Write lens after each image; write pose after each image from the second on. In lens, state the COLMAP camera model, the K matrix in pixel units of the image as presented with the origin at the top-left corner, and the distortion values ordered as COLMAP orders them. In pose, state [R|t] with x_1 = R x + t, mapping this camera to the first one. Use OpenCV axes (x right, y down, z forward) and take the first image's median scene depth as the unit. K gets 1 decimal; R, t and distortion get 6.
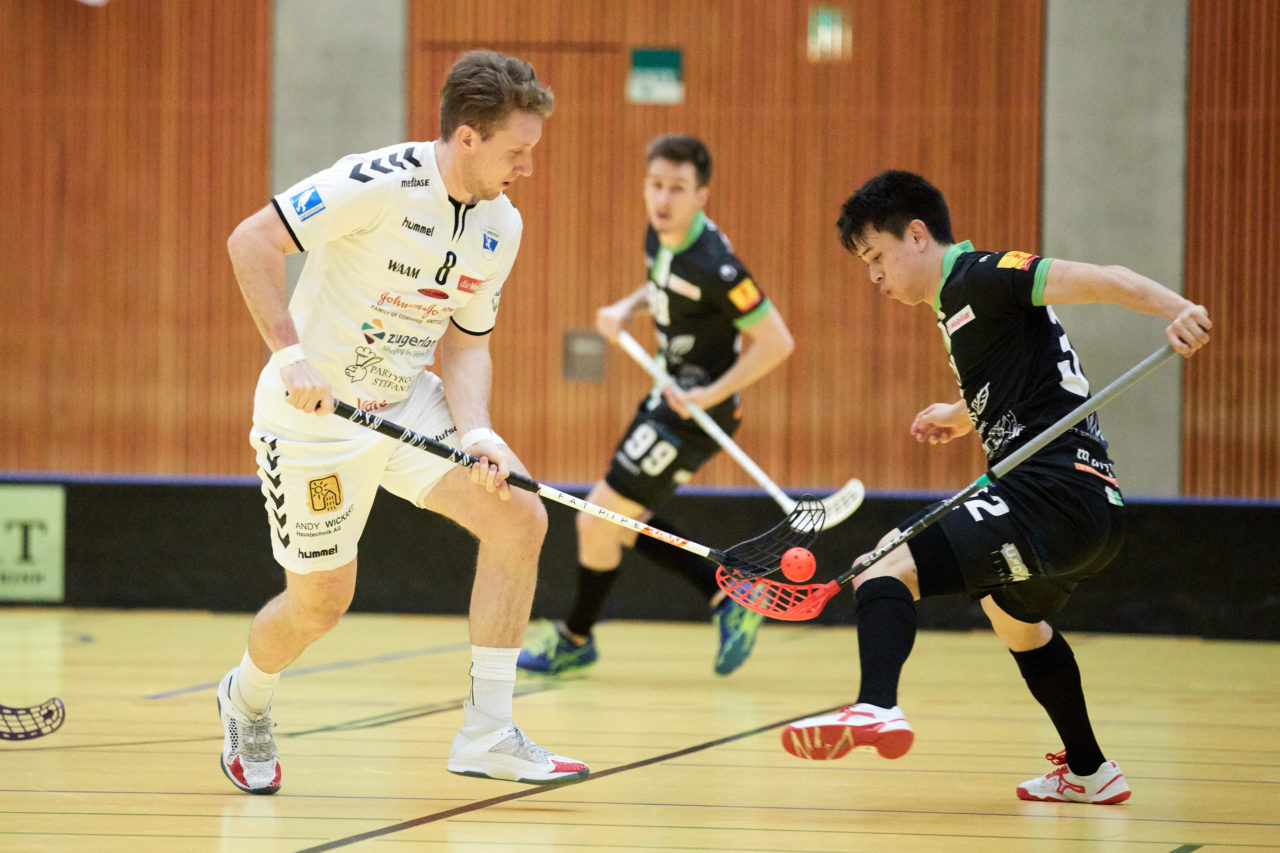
lens RADIAL K [[4887.2, 0, 640.0], [0, 4887.2, 426.5], [0, 0, 1]] dist [-0.426472, 3.155821]
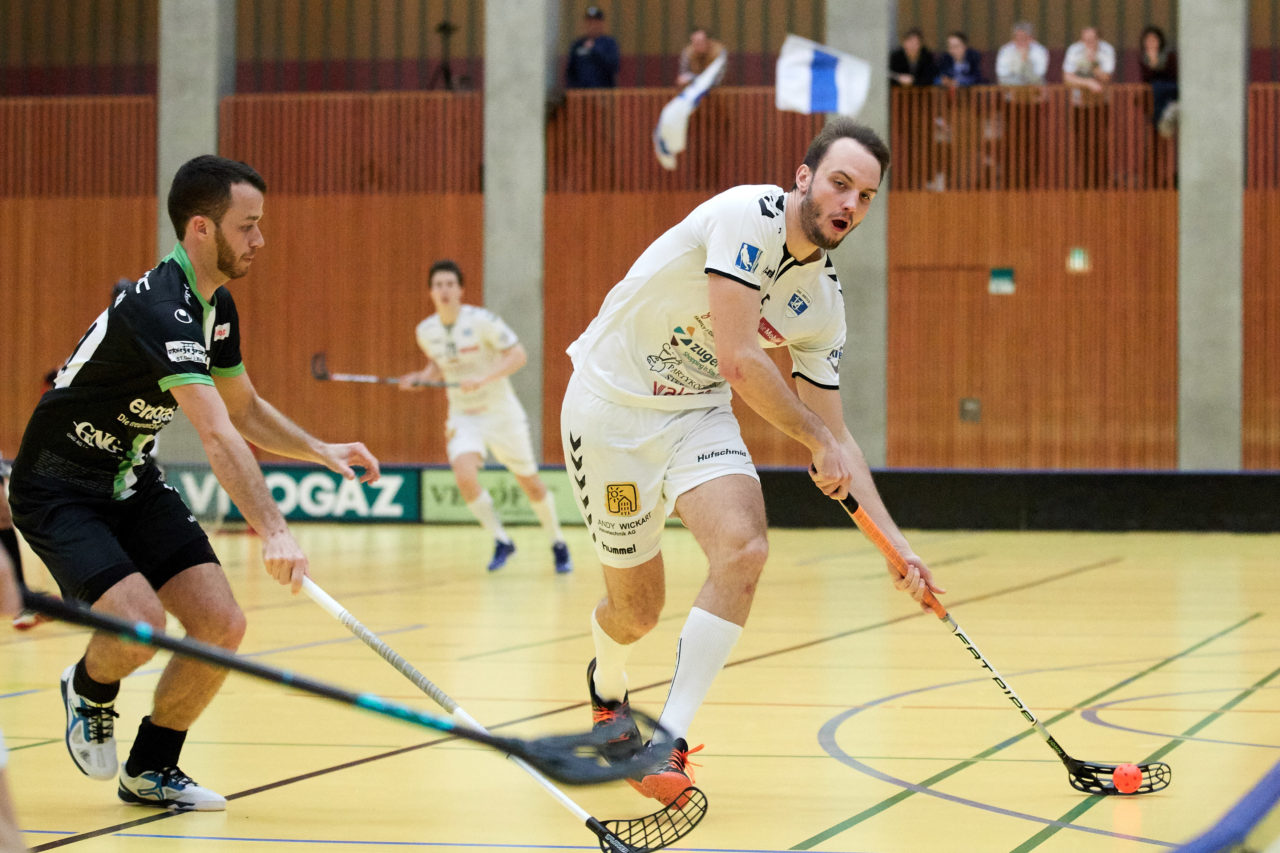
lens RADIAL K [[4887.2, 0, 640.0], [0, 4887.2, 426.5], [0, 0, 1]] dist [-0.426472, 3.155821]
pose [[0.998105, -0.011322, -0.060477, -0.027181], [0.011351, 0.999936, 0.000139, -0.008781], [0.060471, -0.000825, 0.998170, -1.190379]]
